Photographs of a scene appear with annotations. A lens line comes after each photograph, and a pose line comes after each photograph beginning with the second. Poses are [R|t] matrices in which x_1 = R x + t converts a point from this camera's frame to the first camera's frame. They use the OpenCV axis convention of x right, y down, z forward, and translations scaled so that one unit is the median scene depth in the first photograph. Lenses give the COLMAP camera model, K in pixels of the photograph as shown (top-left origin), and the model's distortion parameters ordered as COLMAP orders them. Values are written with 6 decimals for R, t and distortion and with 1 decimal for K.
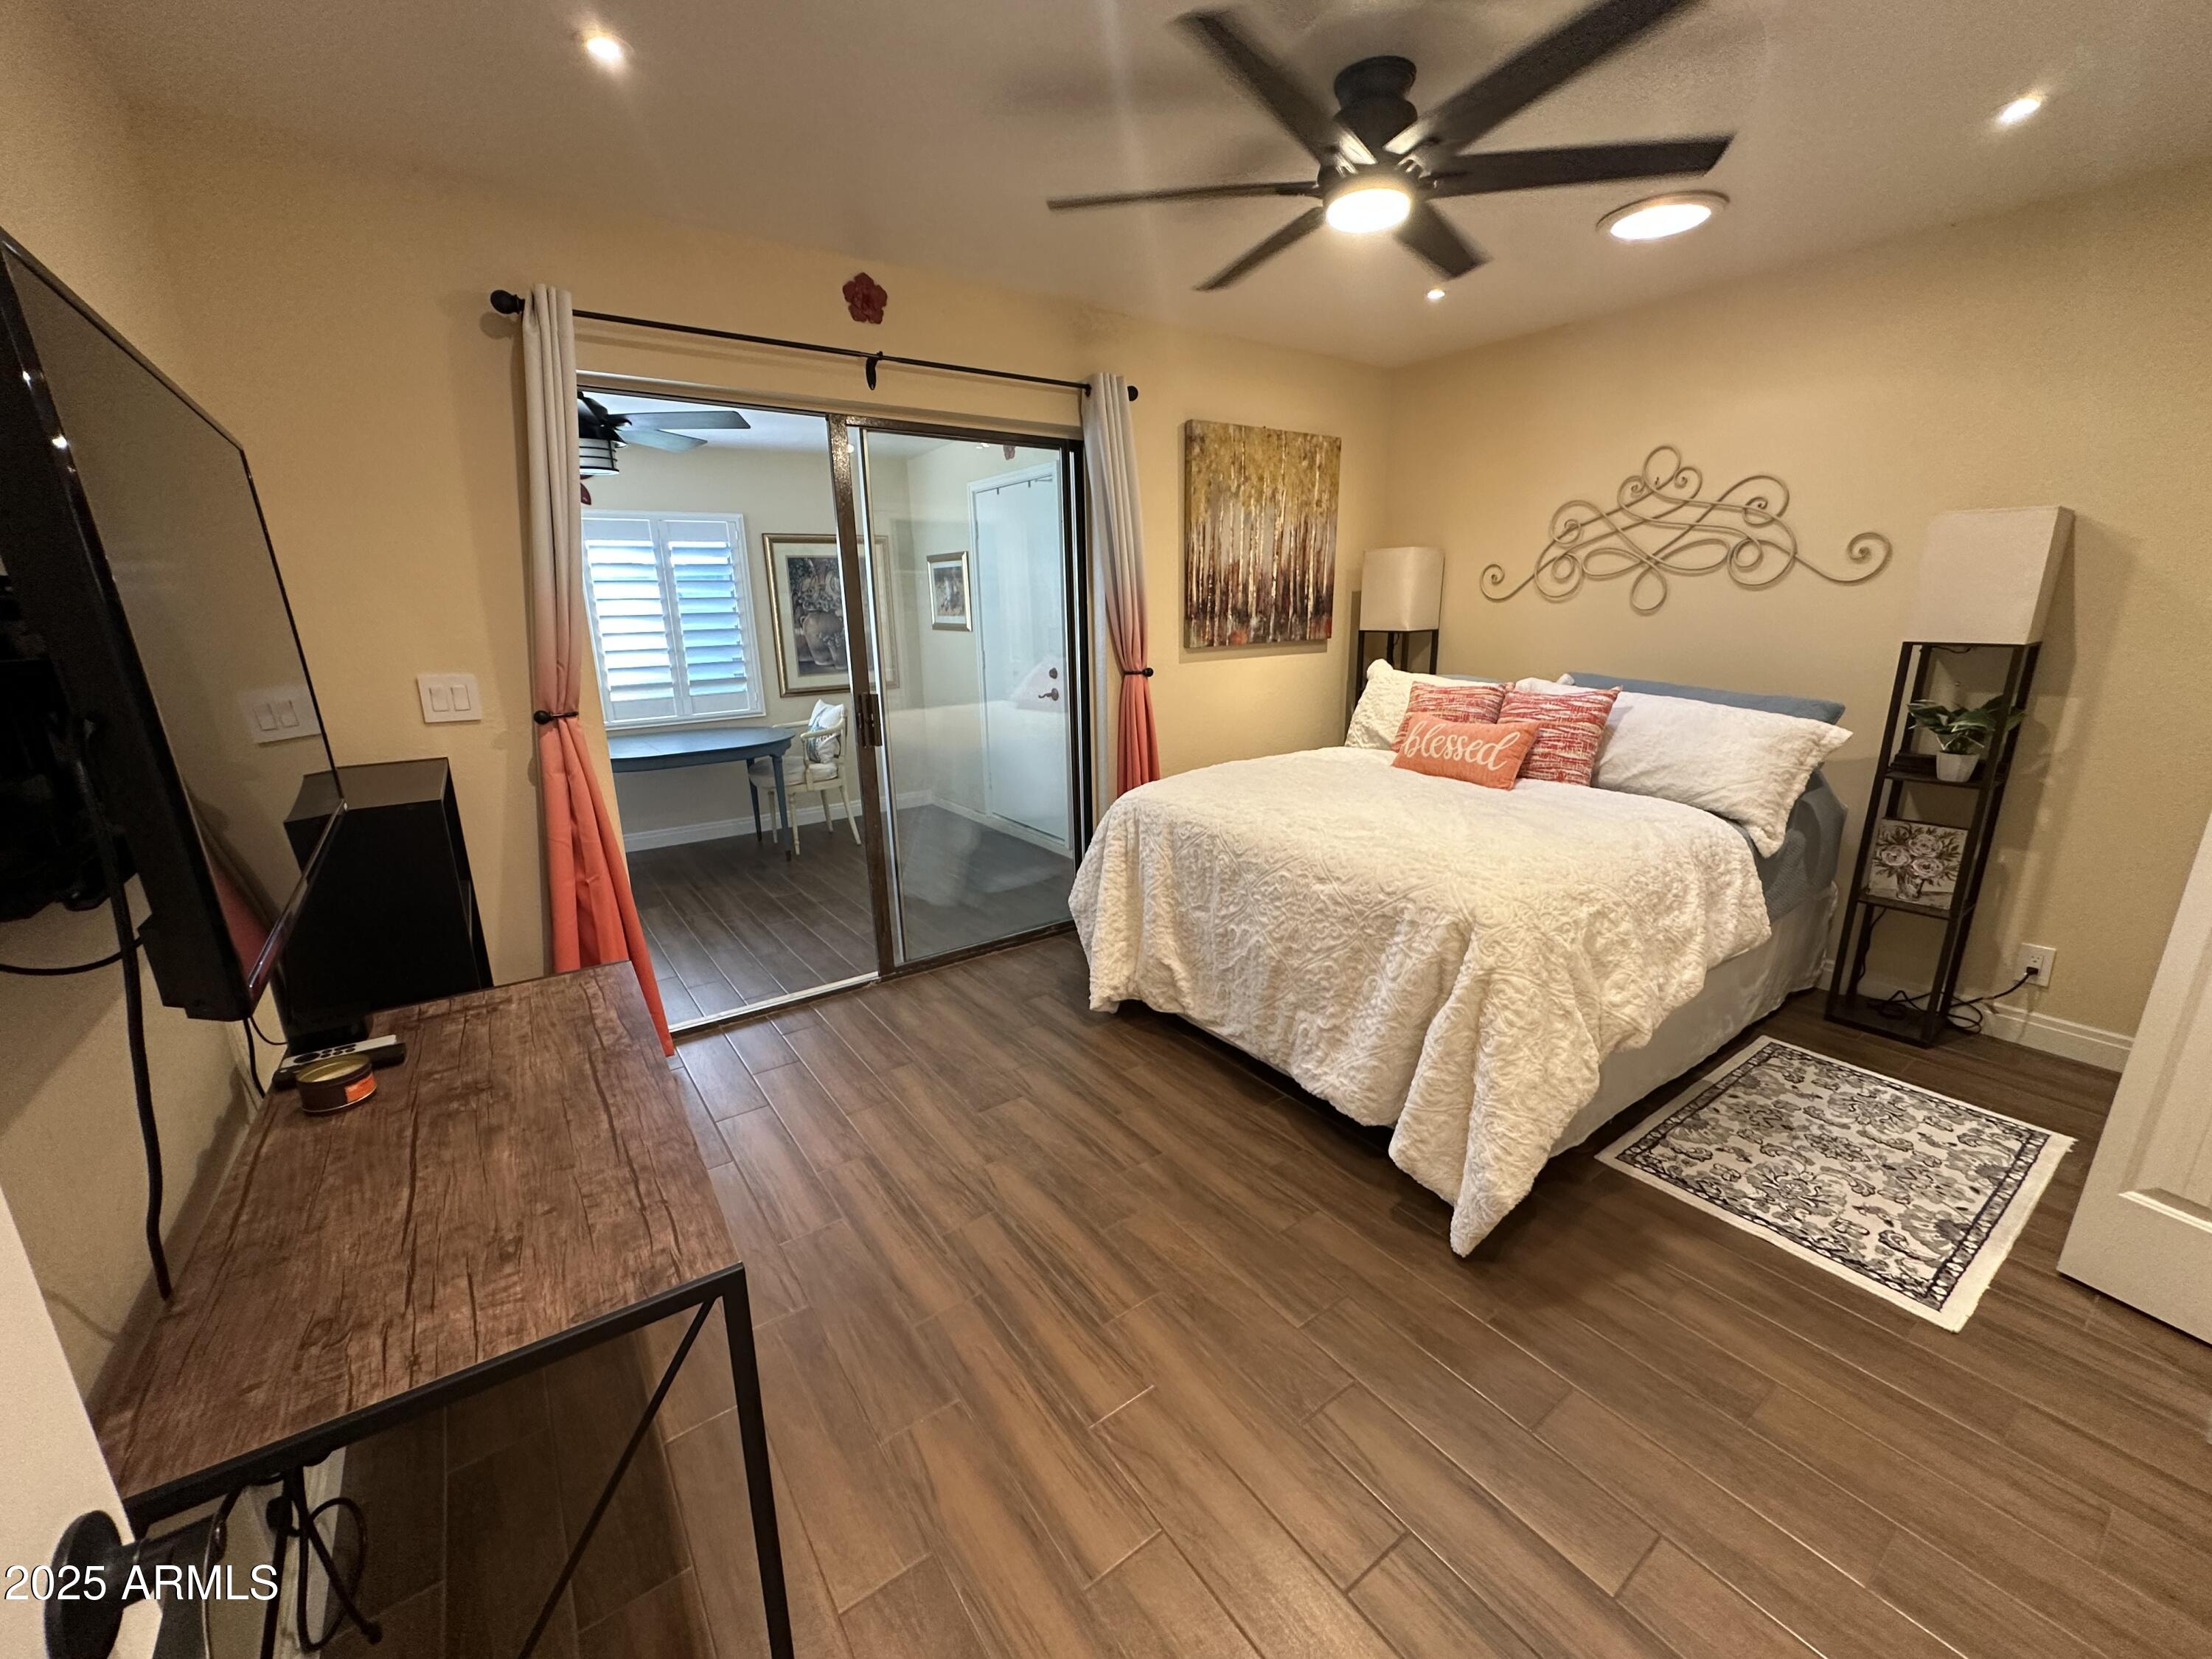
lens RADIAL K [[882.2, 0, 1101.0], [0, 882.2, 831.2], [0, 0, 1]] dist [-0.003662, 0.000885]
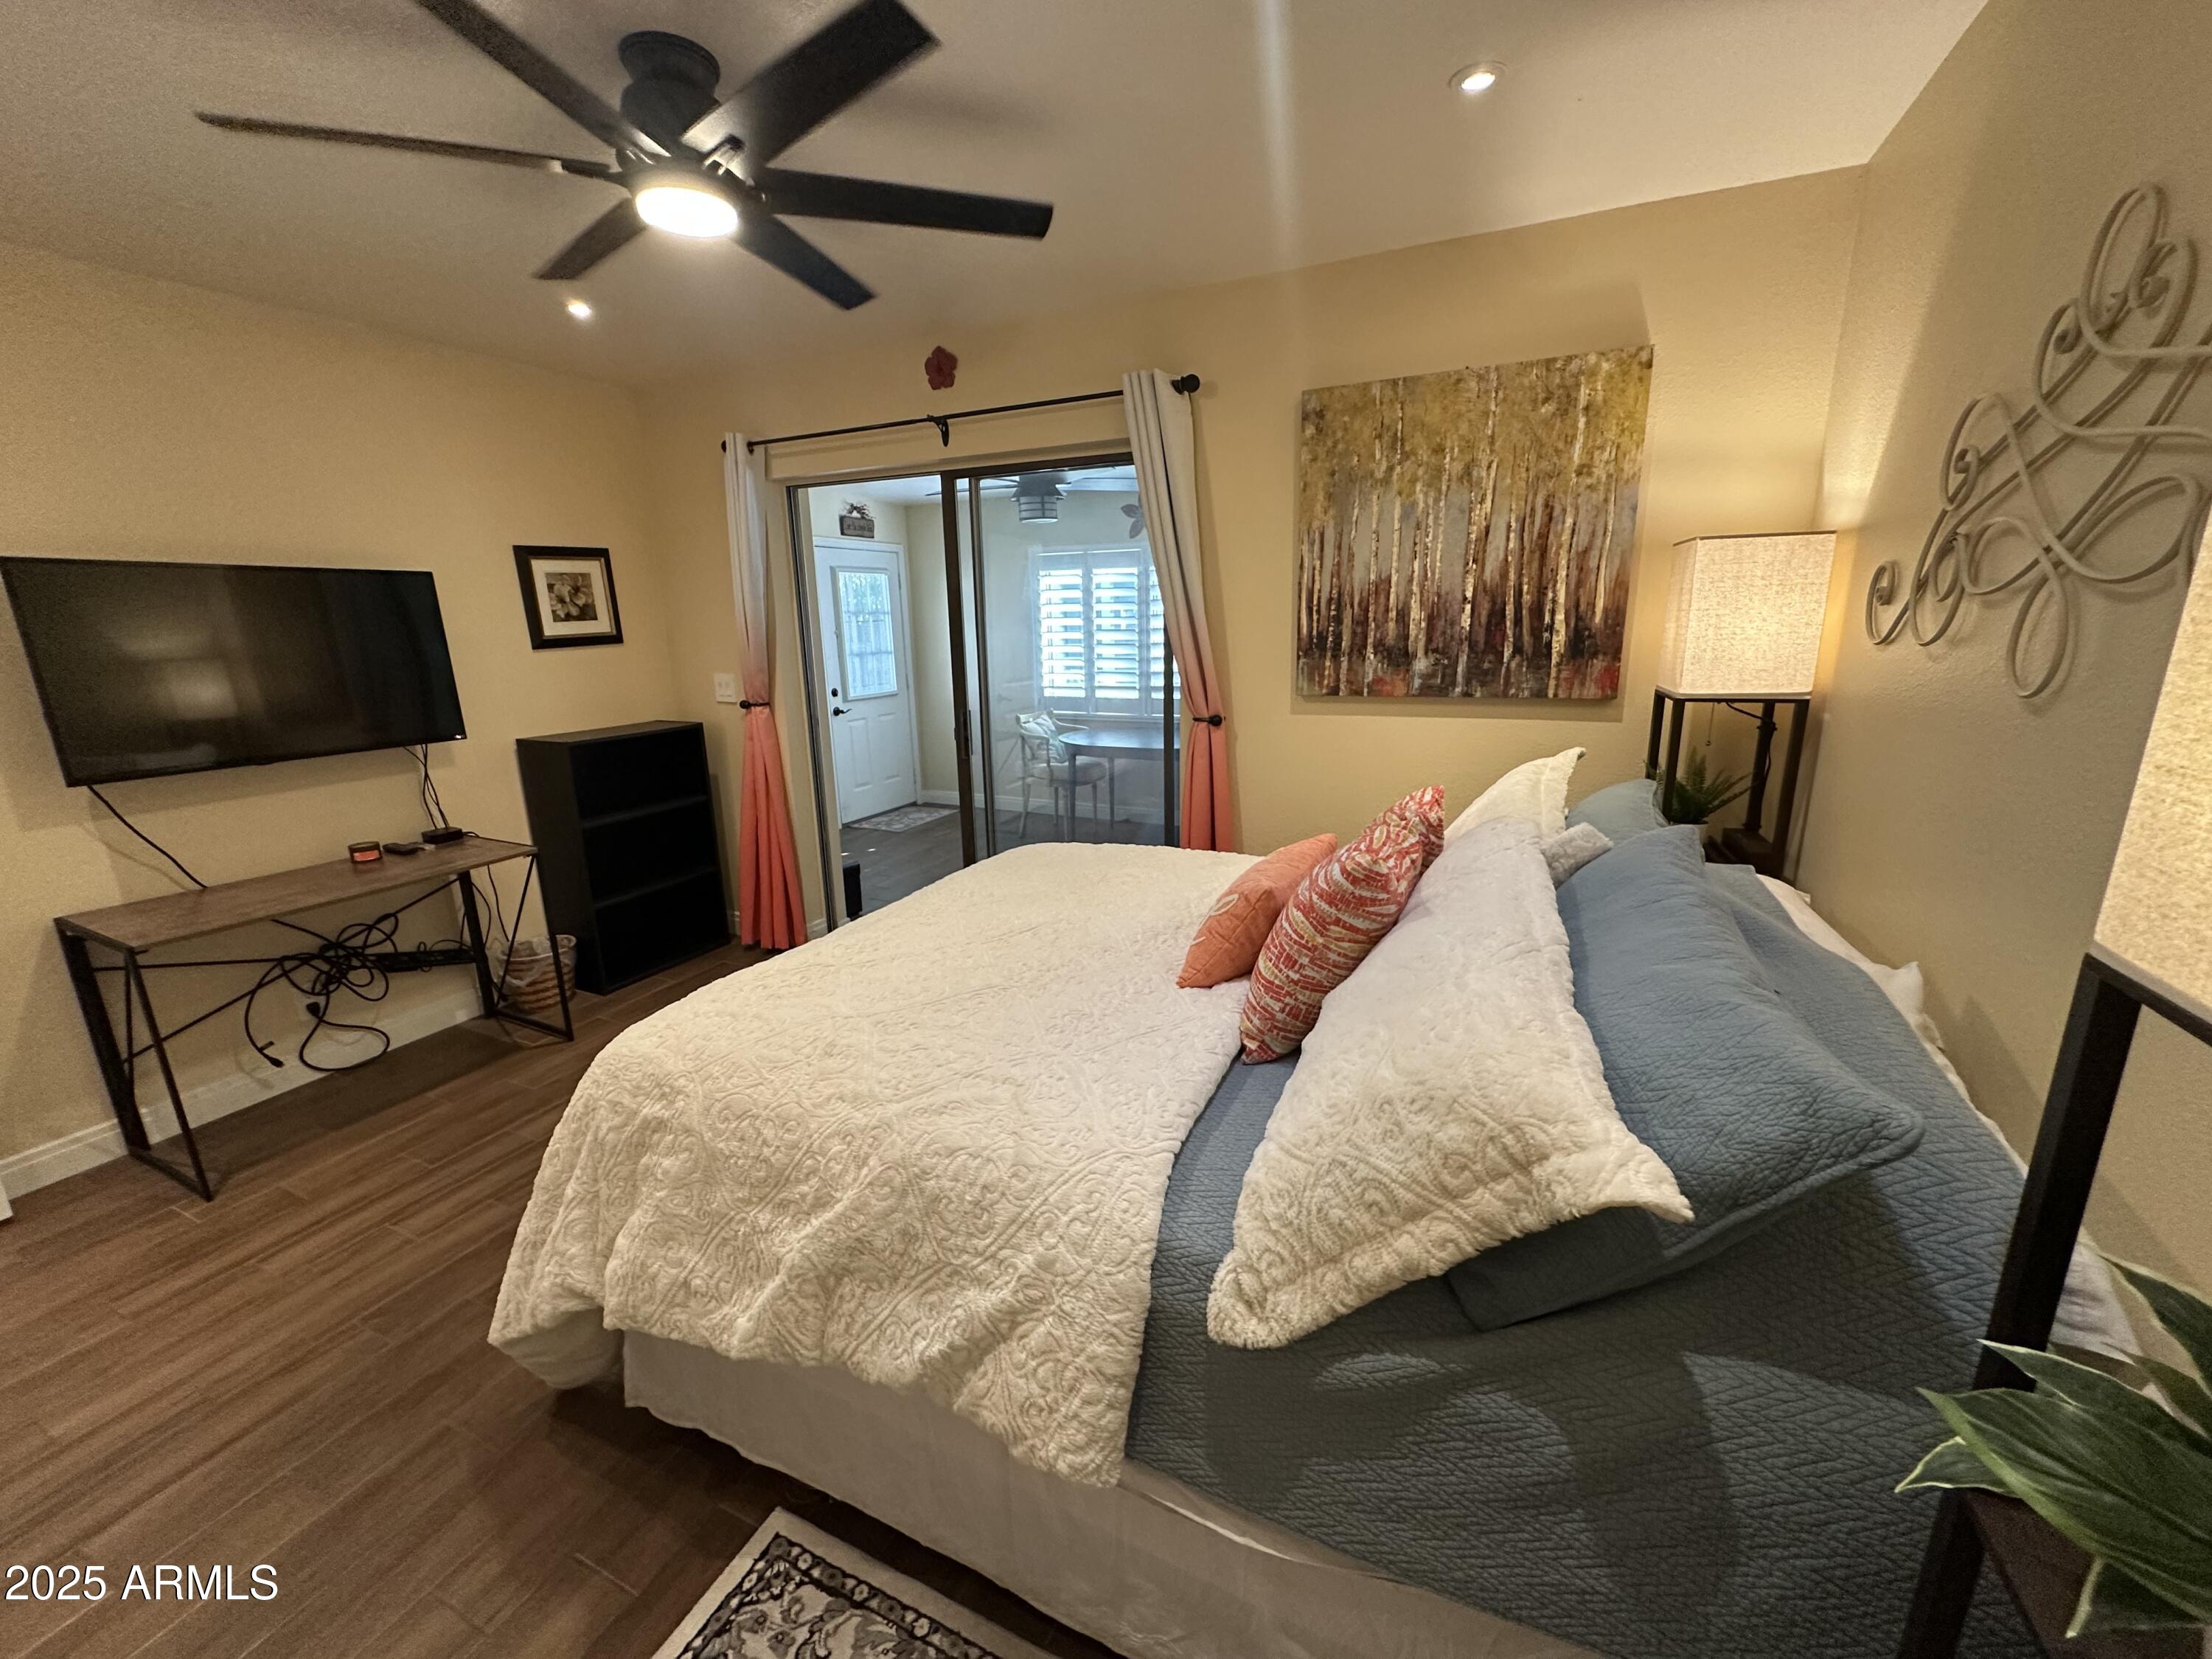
lens RADIAL K [[882.2, 0, 1111.1], [0, 882.2, 831.5], [0, 0, 1]] dist [-0.003662, 0.000885]
pose [[0.490032, 0.214215, -0.844973, 0.637855], [-0.209017, 0.969932, 0.124677, -0.145283], [0.846274, 0.115518, 0.520073, 0.454883]]
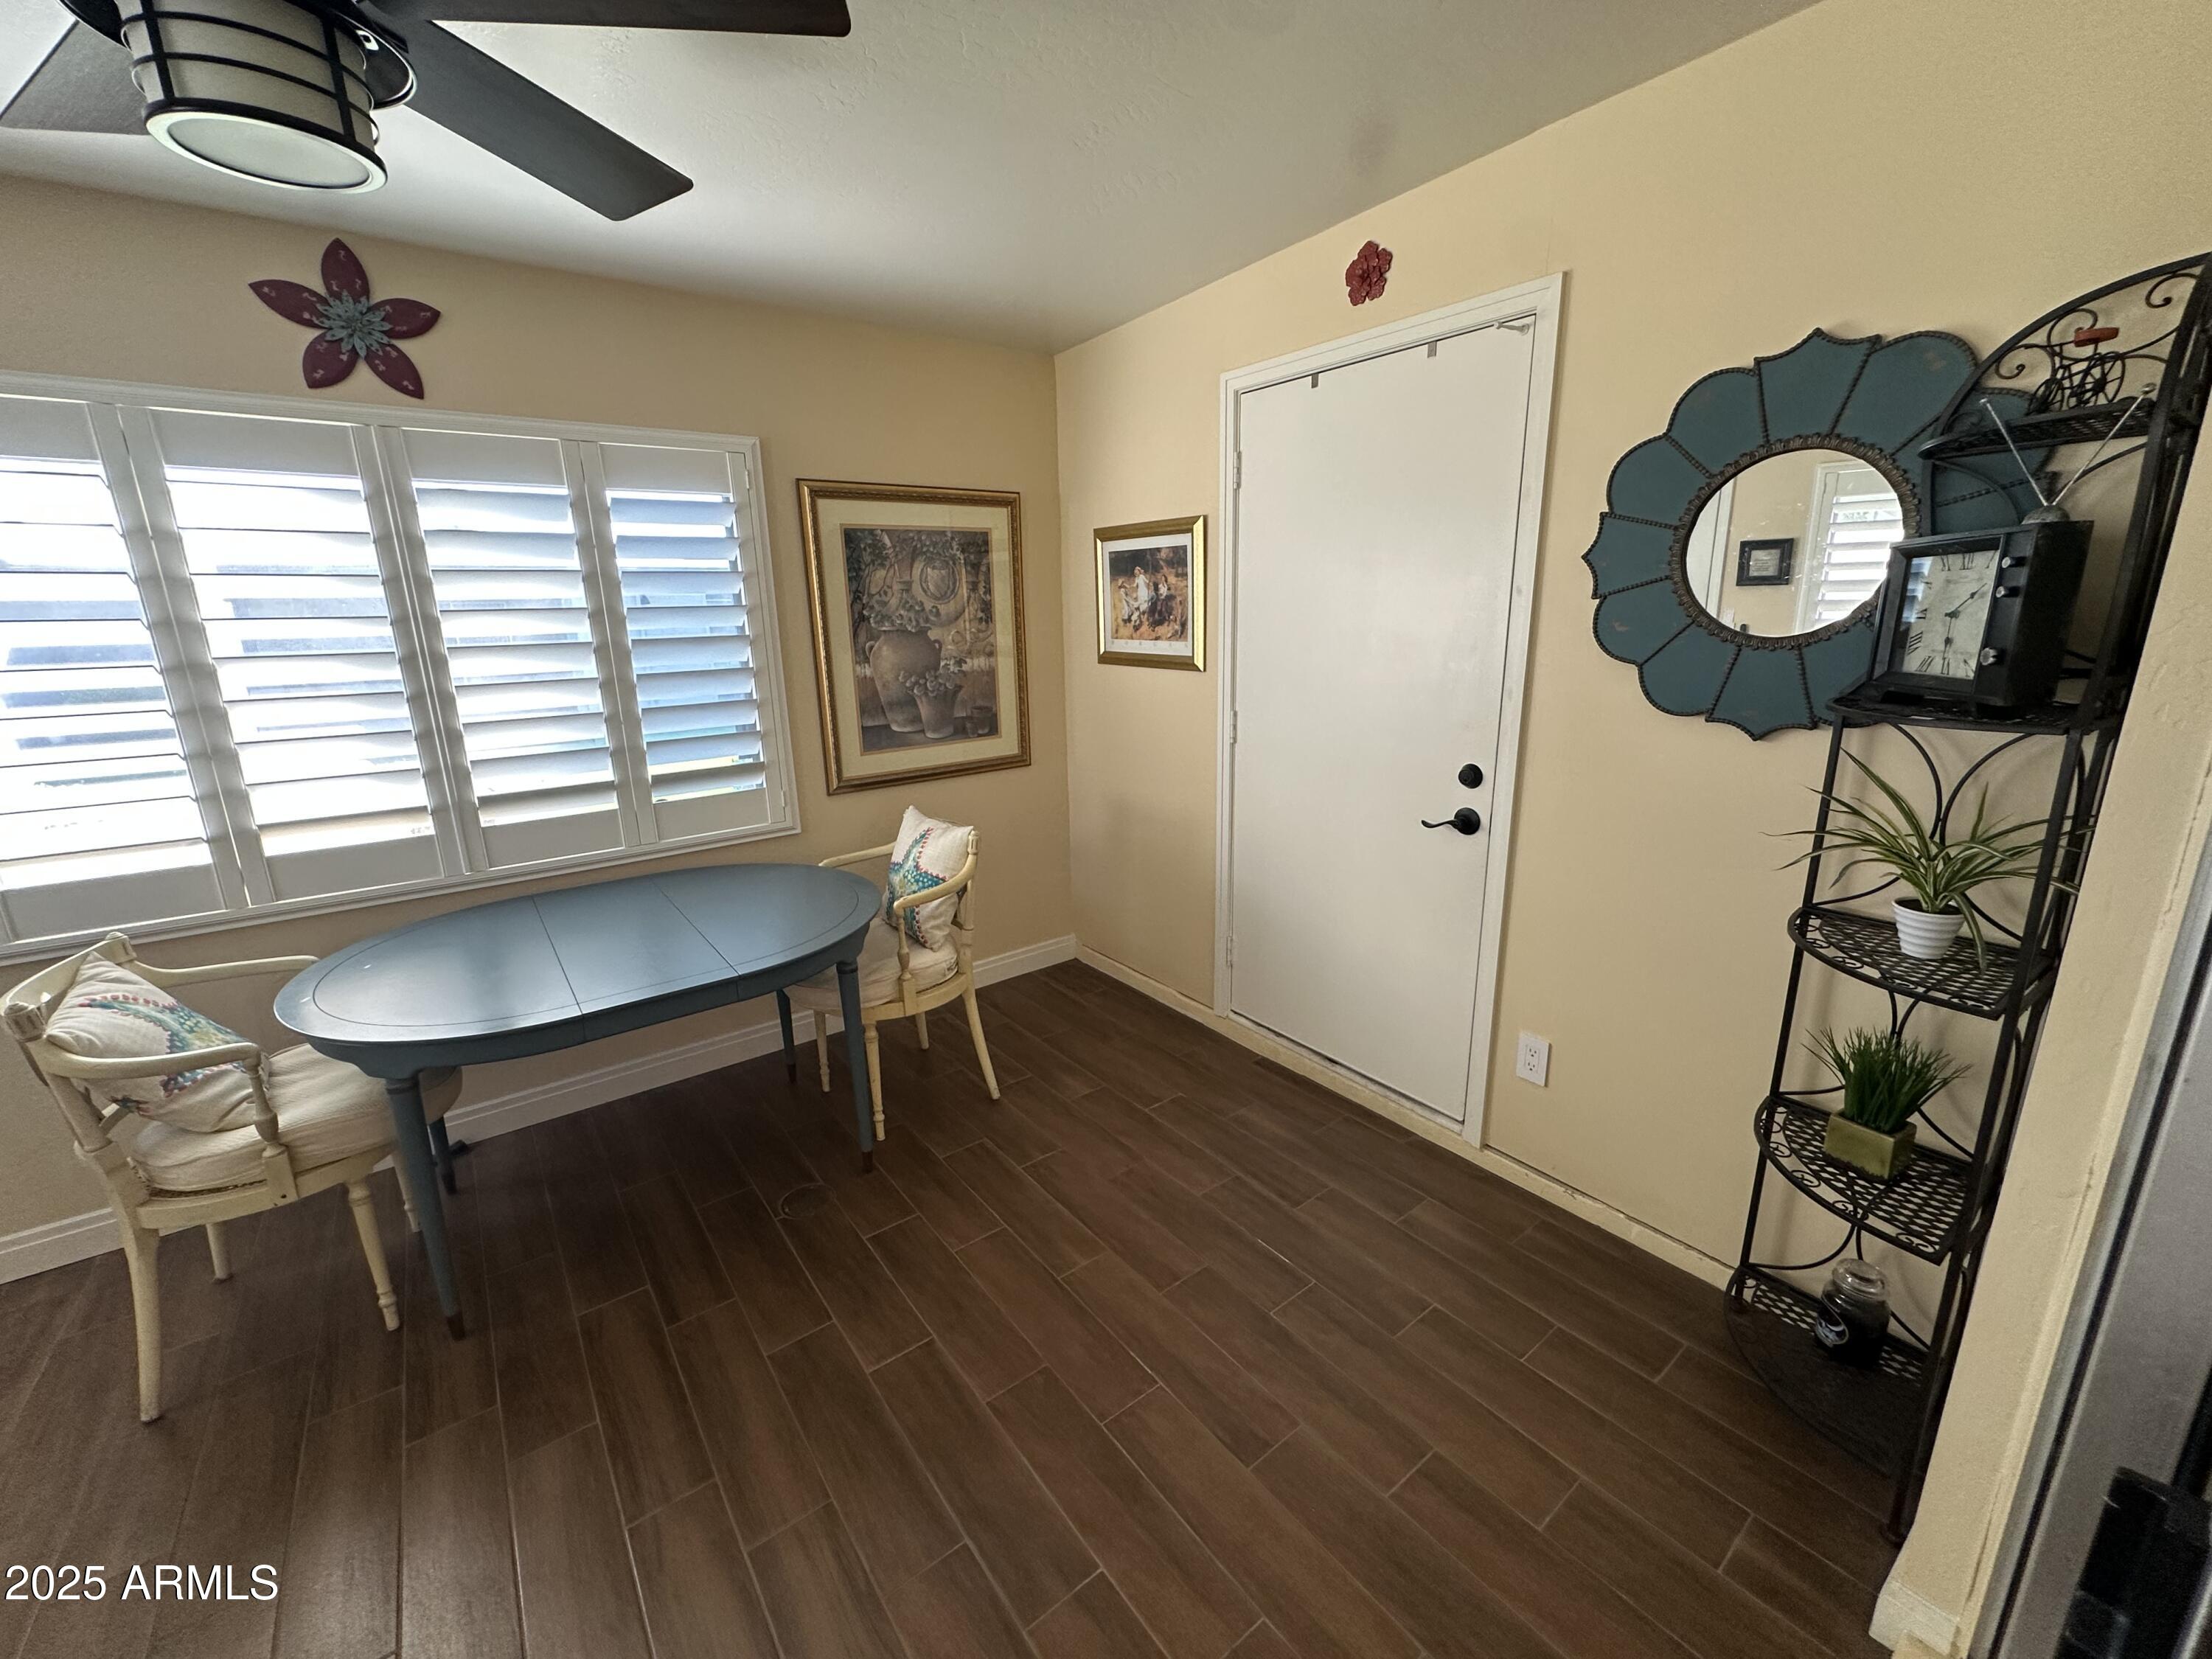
lens RADIAL K [[882.2, 0, 1099.7], [0, 882.2, 825.9], [0, 0, 1]] dist [-0.003662, 0.000885]
pose [[0.999609, -0.007269, 0.026994, -0.318578], [0.007520, 0.999930, -0.009180, -0.187956], [-0.026925, 0.009380, 0.999593, 0.695166]]
